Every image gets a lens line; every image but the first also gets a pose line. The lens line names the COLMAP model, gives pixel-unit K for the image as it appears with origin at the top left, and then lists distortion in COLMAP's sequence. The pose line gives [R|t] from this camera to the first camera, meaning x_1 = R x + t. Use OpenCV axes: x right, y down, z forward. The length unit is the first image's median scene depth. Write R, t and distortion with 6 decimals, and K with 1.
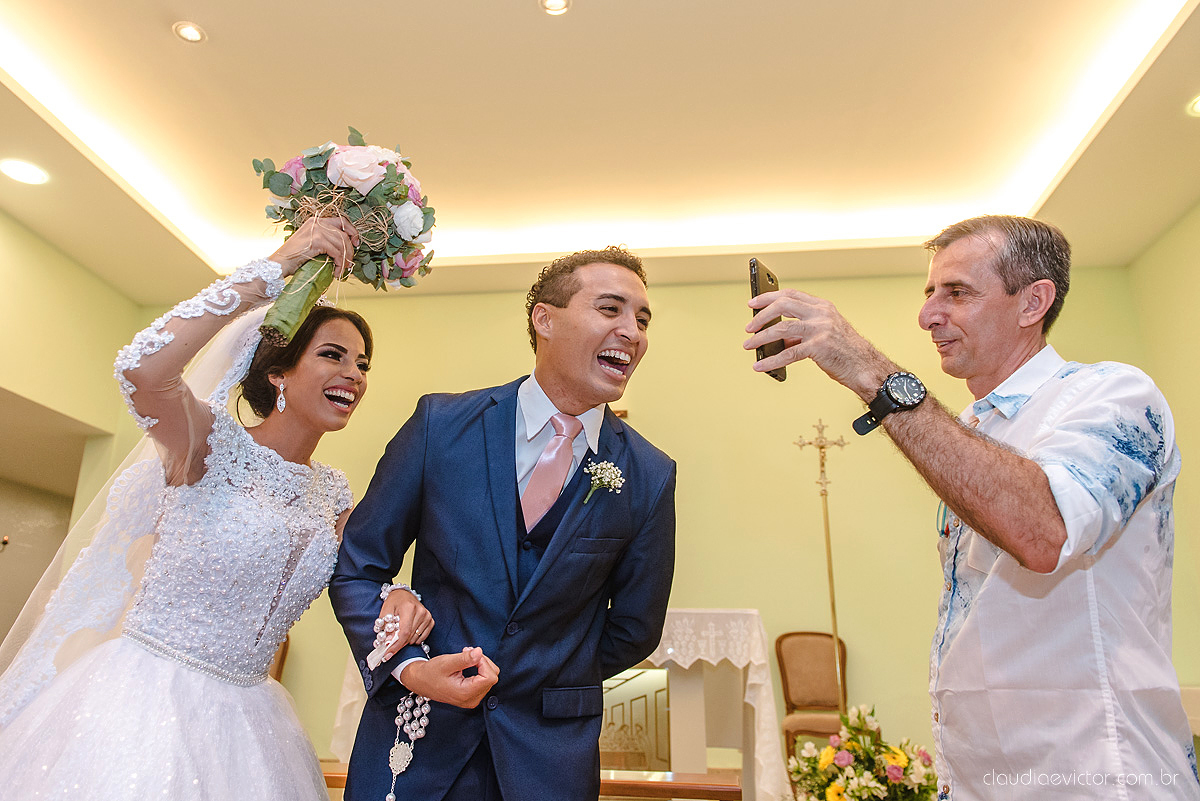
lens RADIAL K [[859.8, 0, 571.3], [0, 859.8, 397.4], [0, 0, 1]] dist [0.004094, -0.000423]
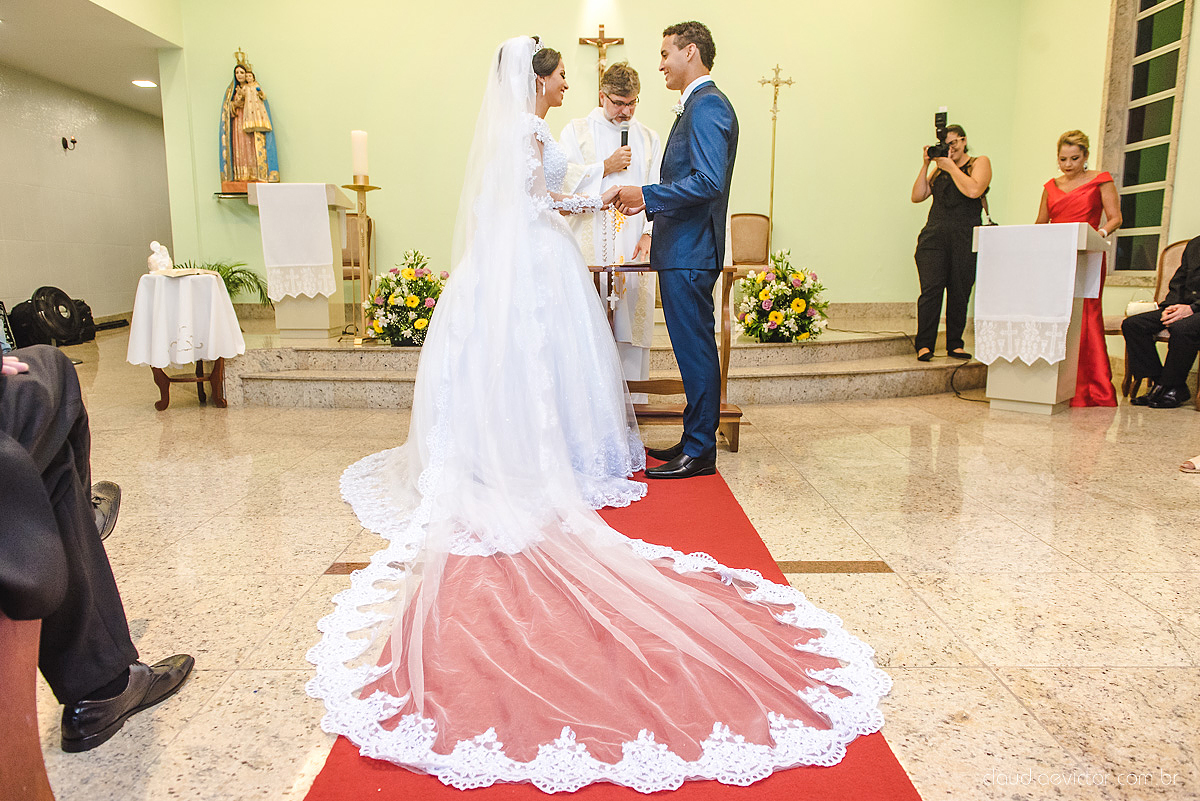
lens RADIAL K [[859.8, 0, 592.0], [0, 859.8, 398.2], [0, 0, 1]] dist [0.004094, -0.000423]
pose [[0.994711, -0.029833, 0.098288, -0.209178], [-0.018319, 0.890028, 0.455539, -0.149127], [-0.101069, -0.454930, 0.884773, -0.586528]]
